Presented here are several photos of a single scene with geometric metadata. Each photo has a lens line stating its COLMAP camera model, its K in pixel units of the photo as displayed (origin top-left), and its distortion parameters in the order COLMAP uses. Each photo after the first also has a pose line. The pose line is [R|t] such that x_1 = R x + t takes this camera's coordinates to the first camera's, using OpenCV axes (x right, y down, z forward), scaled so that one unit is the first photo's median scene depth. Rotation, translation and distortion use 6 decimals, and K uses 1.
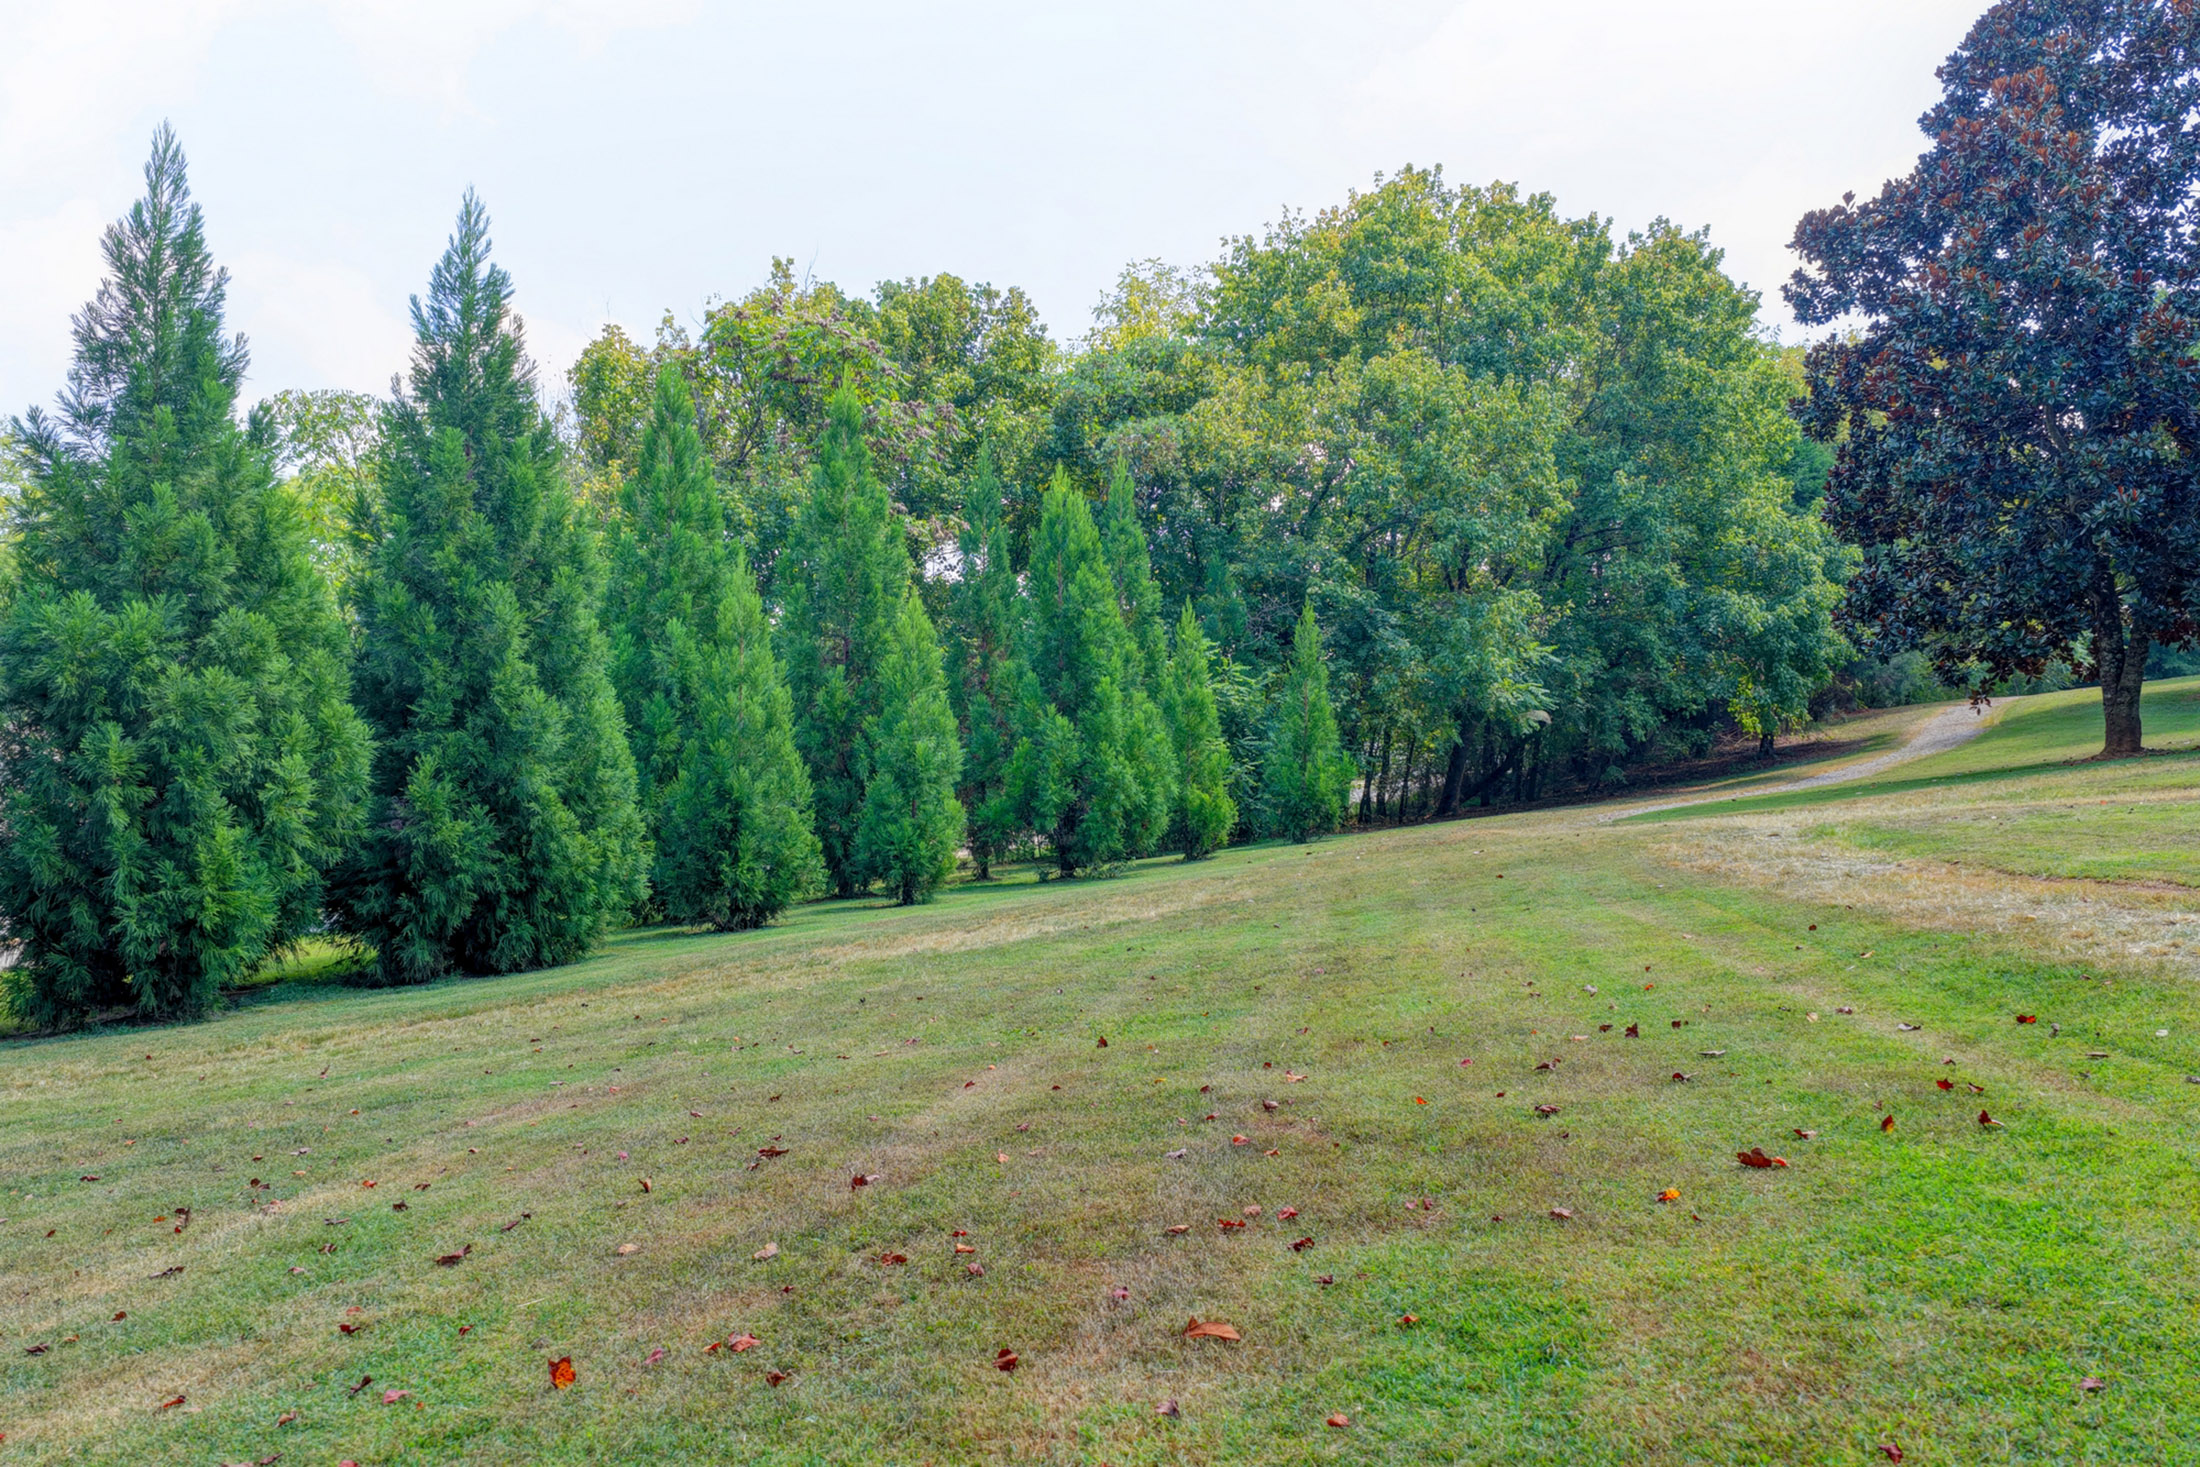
lens RADIAL K [[1811.4, 0, 1096.5], [0, 1811.4, 732.0], [0, 0, 1]] dist [-0.005509, 0.020252]
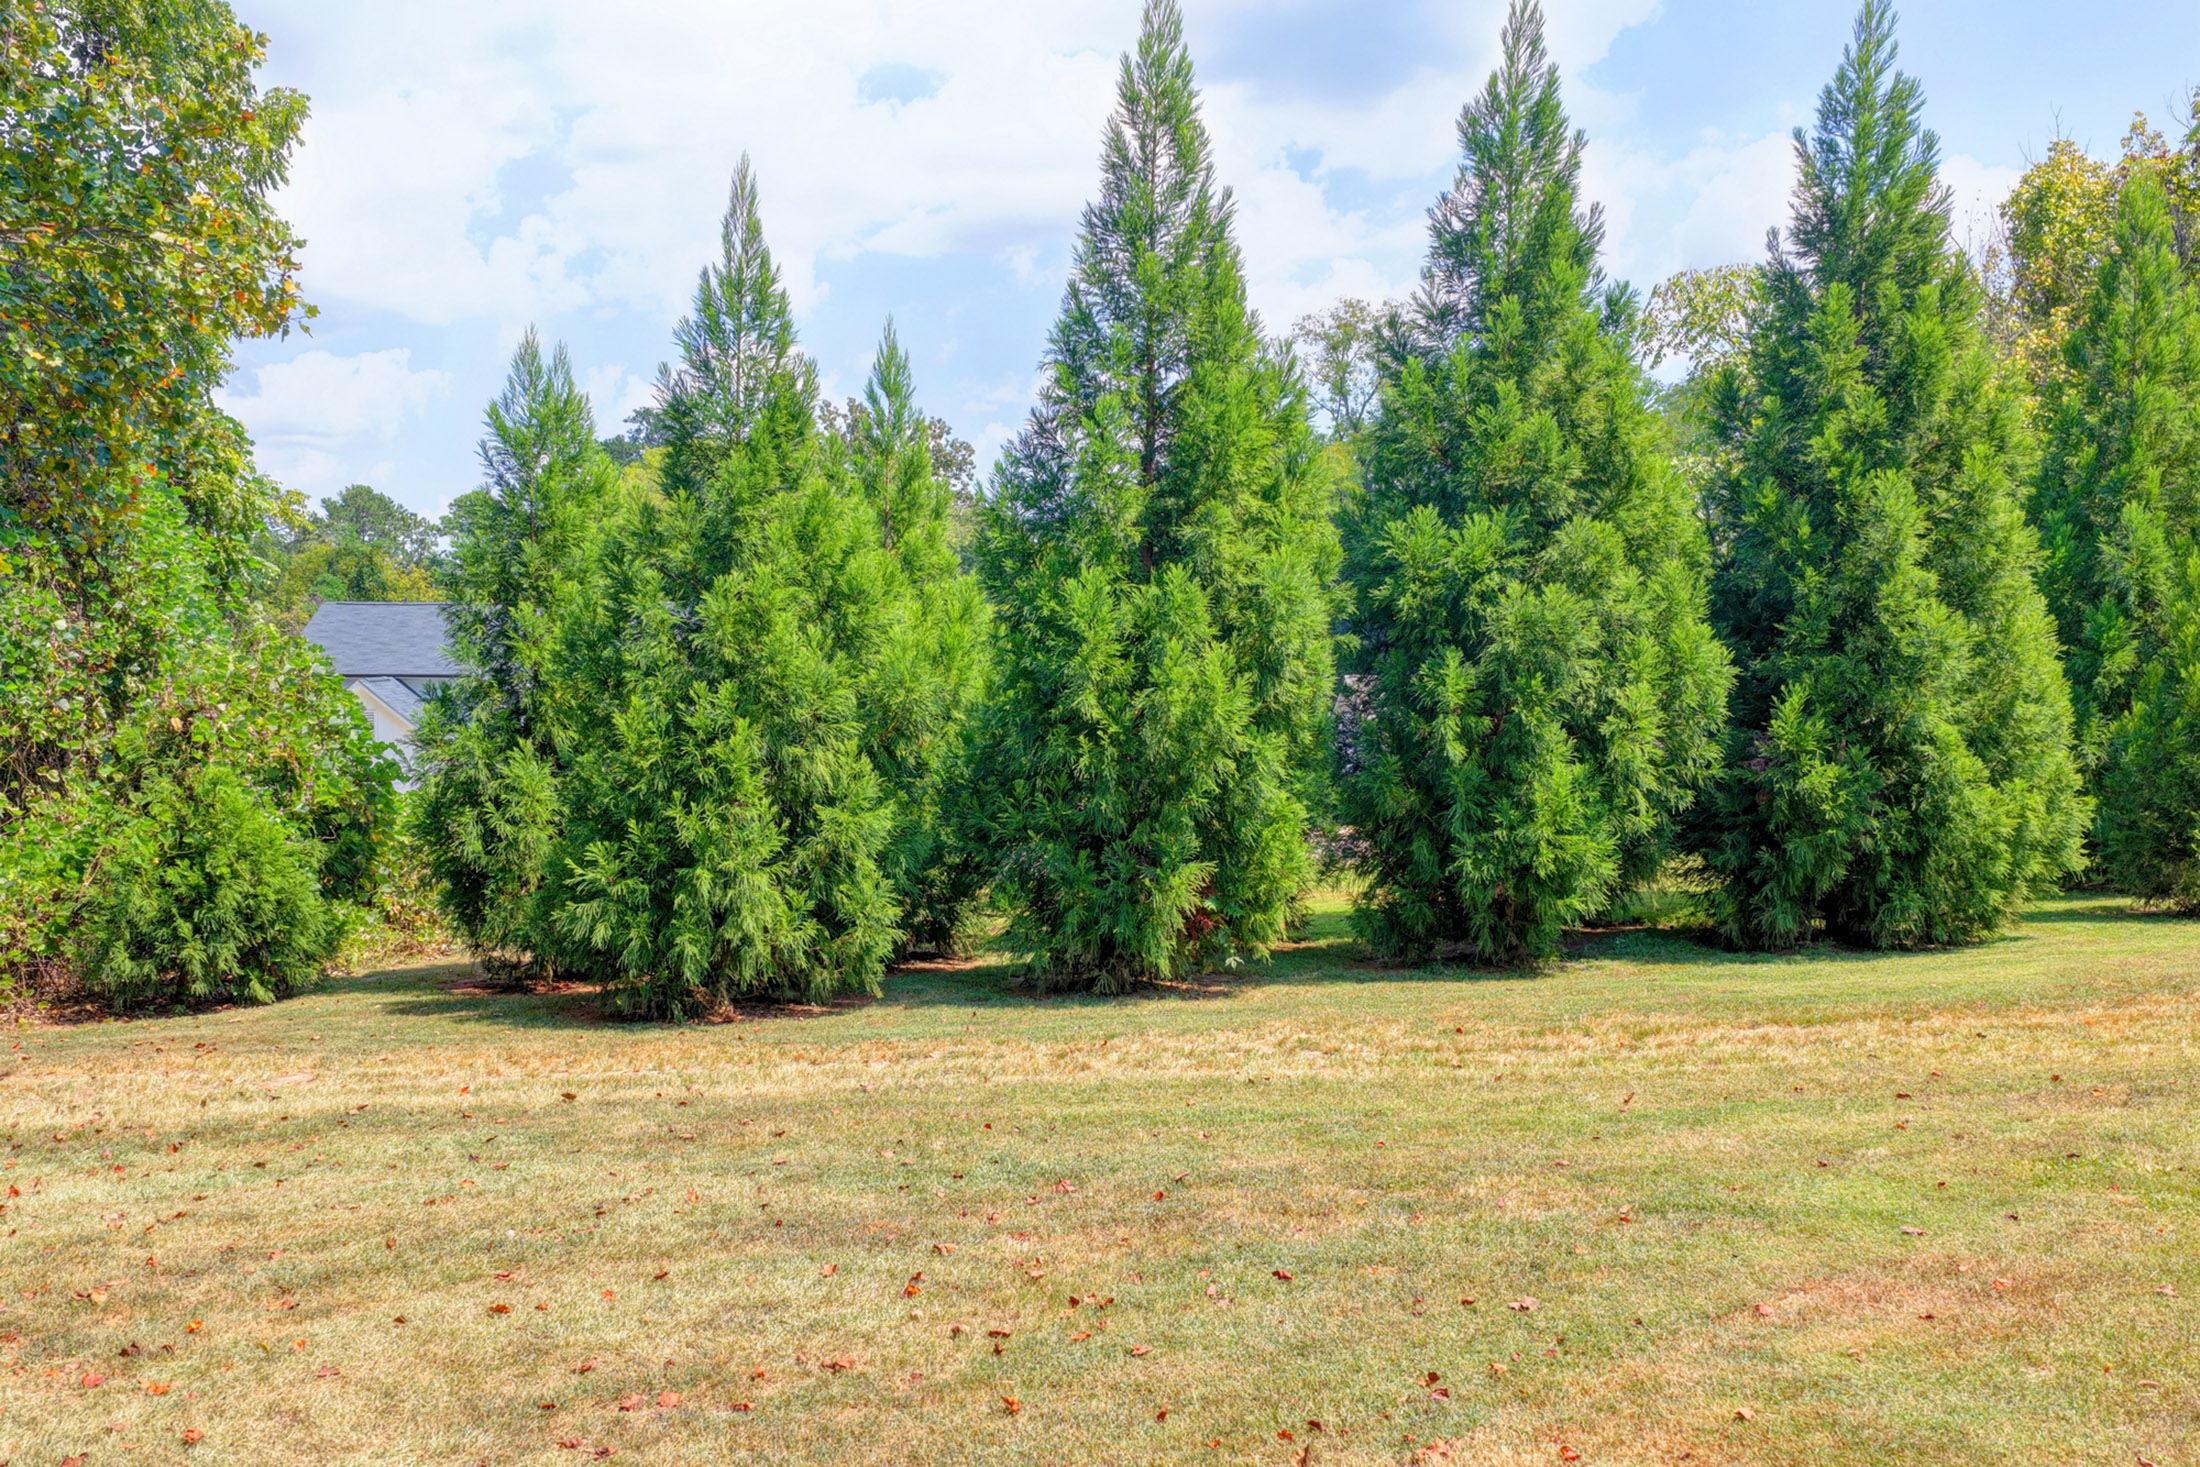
lens RADIAL K [[1811.4, 0, 1108.9], [0, 1811.4, 727.4], [0, 0, 1]] dist [-0.005509, 0.020252]
pose [[0.738109, 0.042480, -0.673343, -0.040444], [-0.001342, 0.998106, 0.061497, -0.017968], [0.674680, -0.044487, 0.736769, 0.170005]]
